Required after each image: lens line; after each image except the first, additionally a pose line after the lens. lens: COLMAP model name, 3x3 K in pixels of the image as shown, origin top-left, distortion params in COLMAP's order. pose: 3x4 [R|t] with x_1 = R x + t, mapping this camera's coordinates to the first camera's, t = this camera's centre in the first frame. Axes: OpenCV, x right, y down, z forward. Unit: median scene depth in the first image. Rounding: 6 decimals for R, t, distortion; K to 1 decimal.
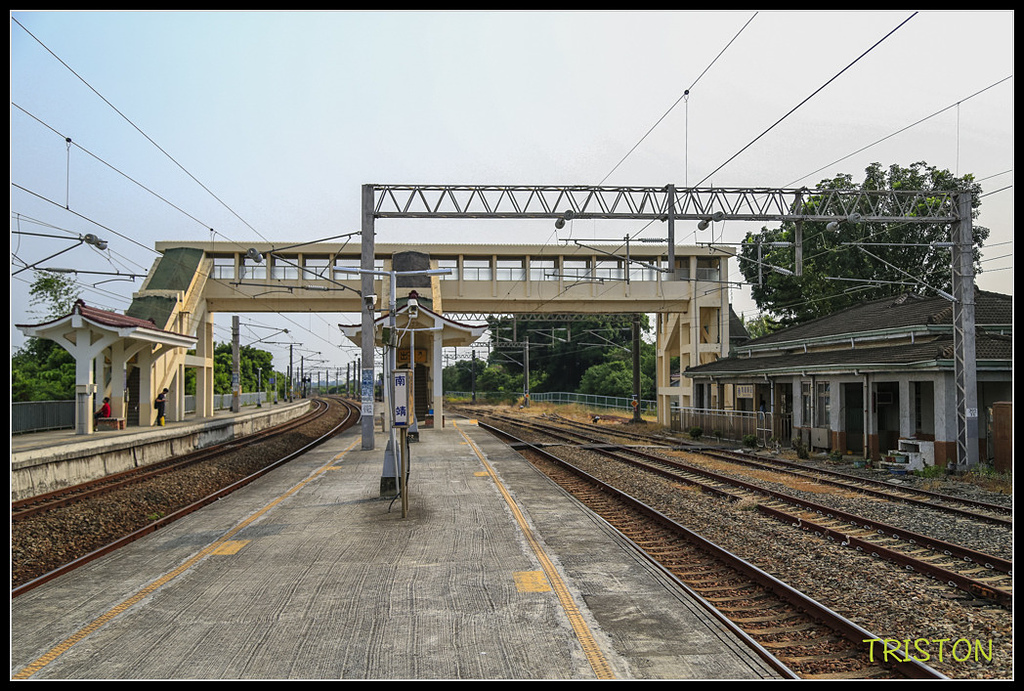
lens RADIAL K [[1022.7, 0, 512.0], [0, 1022.7, 345.5], [0, 0, 1]] dist [0.004981, 0.003209]
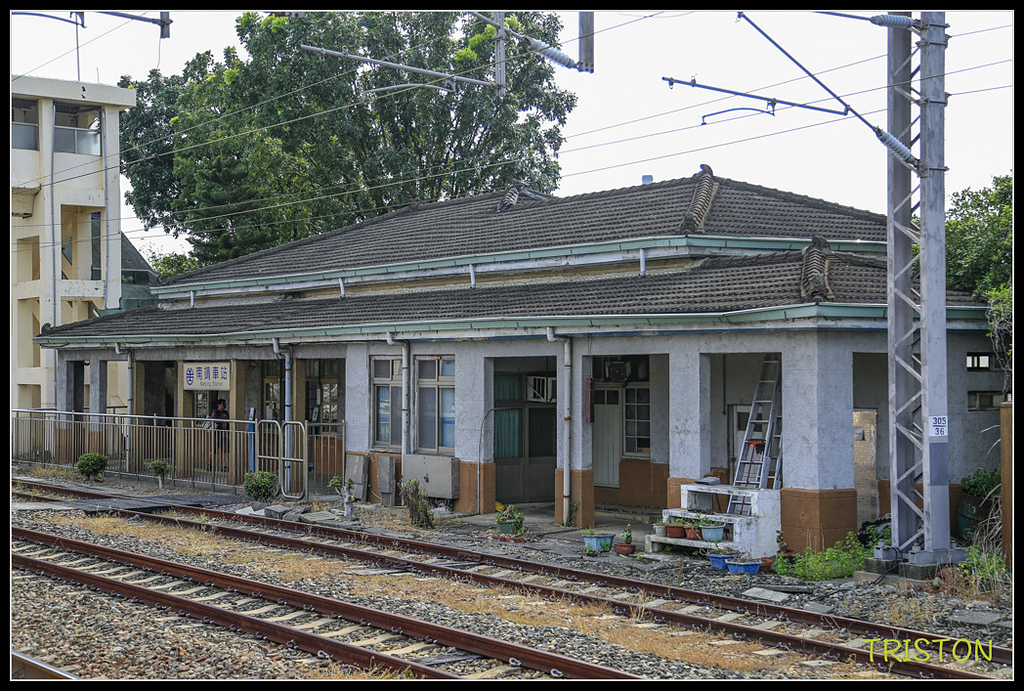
lens RADIAL K [[1627.8, 0, 512.0], [0, 1627.8, 345.5], [0, 0, 1]] dist [0.226801, 0.027526]
pose [[0.873103, 0.006714, 0.487489, -0.026124], [-0.019721, 0.999573, 0.021555, 0.014104], [-0.487136, -0.028433, 0.872863, 0.330111]]
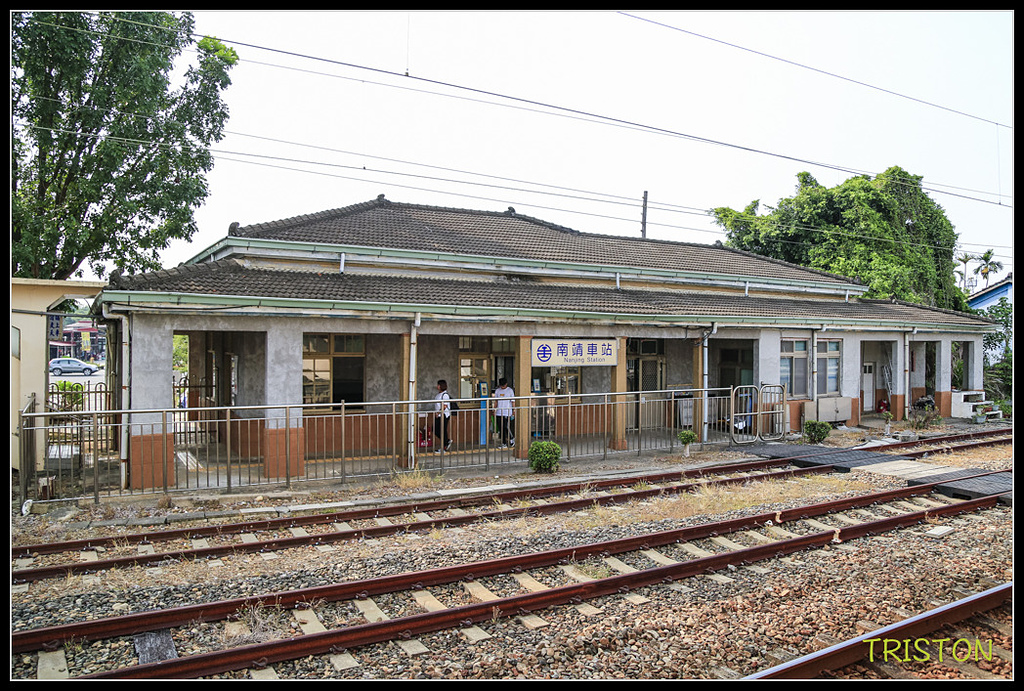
lens RADIAL K [[822.0, 0, 512.0], [0, 822.0, 345.5], [0, 0, 1]] dist [0.074264, 0.001392]
pose [[-0.520971, -0.000177, 0.853574, -0.114303], [-0.037584, 0.999035, -0.022731, 0.062888], [-0.852746, -0.043923, -0.520475, 1.500853]]
